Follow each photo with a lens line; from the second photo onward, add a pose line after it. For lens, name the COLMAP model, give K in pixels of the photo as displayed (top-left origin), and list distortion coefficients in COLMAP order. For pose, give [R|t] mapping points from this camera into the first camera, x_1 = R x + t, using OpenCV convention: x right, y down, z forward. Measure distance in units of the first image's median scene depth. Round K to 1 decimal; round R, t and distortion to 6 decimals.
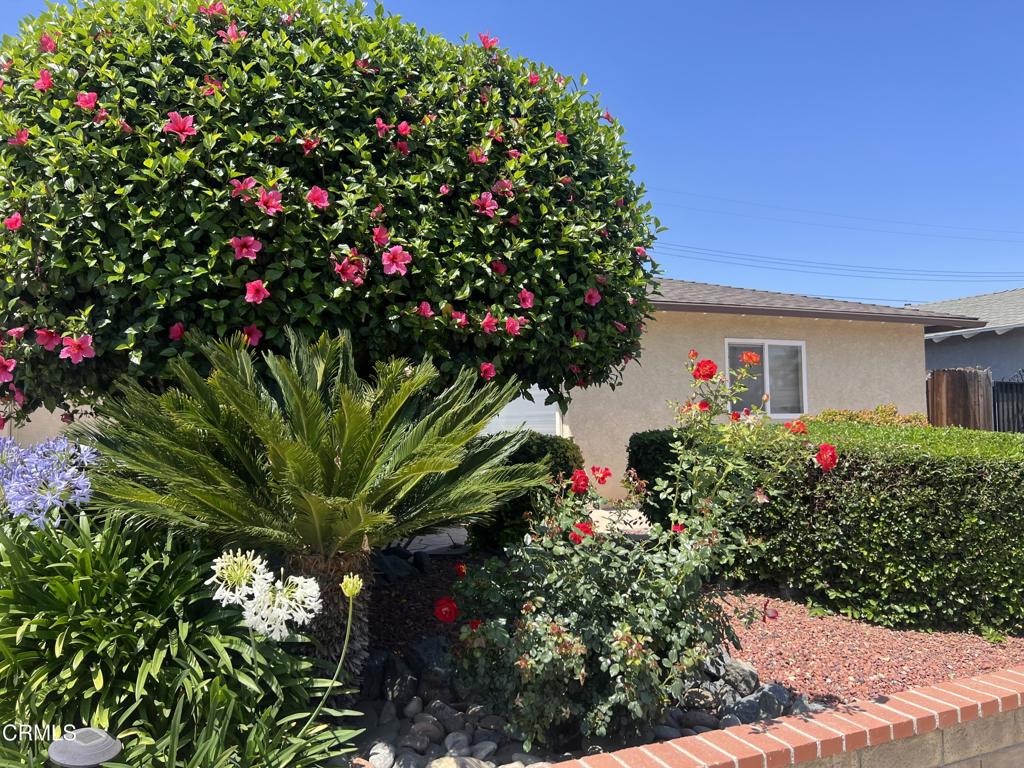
lens RADIAL K [[753.7, 0, 517.2], [0, 753.7, 387.9], [0, 0, 1]] dist [0.039299, -0.036532]
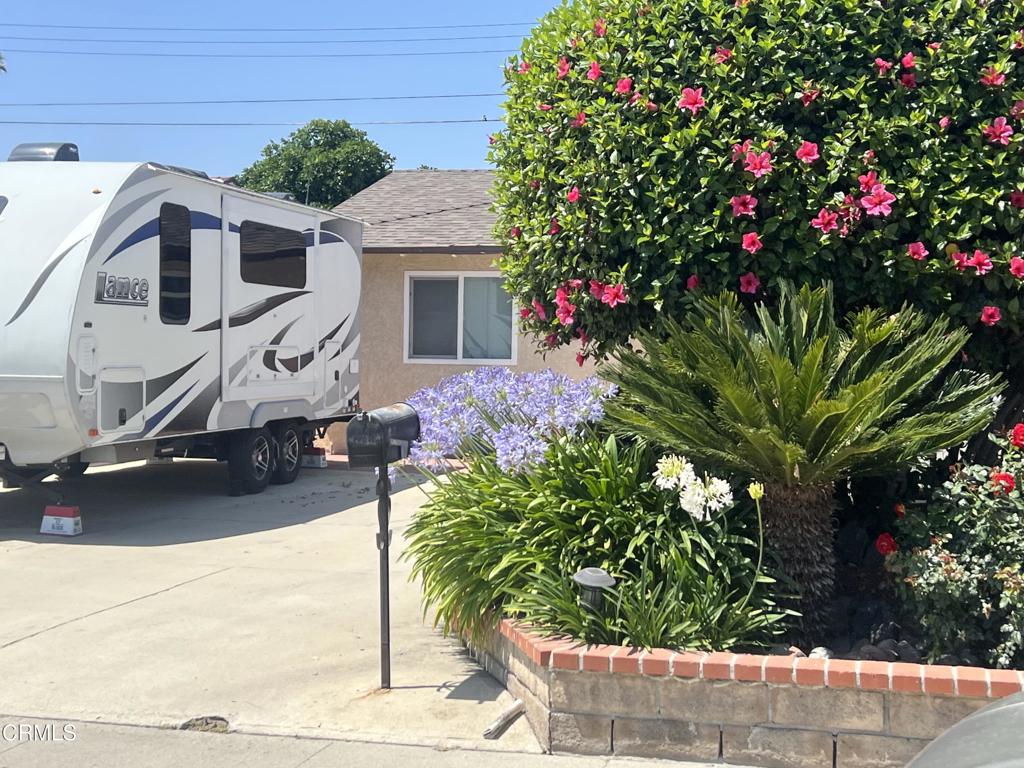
lens RADIAL K [[777.0, 0, 511.9], [0, 777.0, 385.2], [0, 0, 1]] dist [0.003658, -0.000622]
pose [[0.784799, 0.037806, -0.618596, 0.072629], [0.005380, 0.997684, 0.067799, -0.005817], [0.619727, -0.056537, 0.782778, -0.085942]]
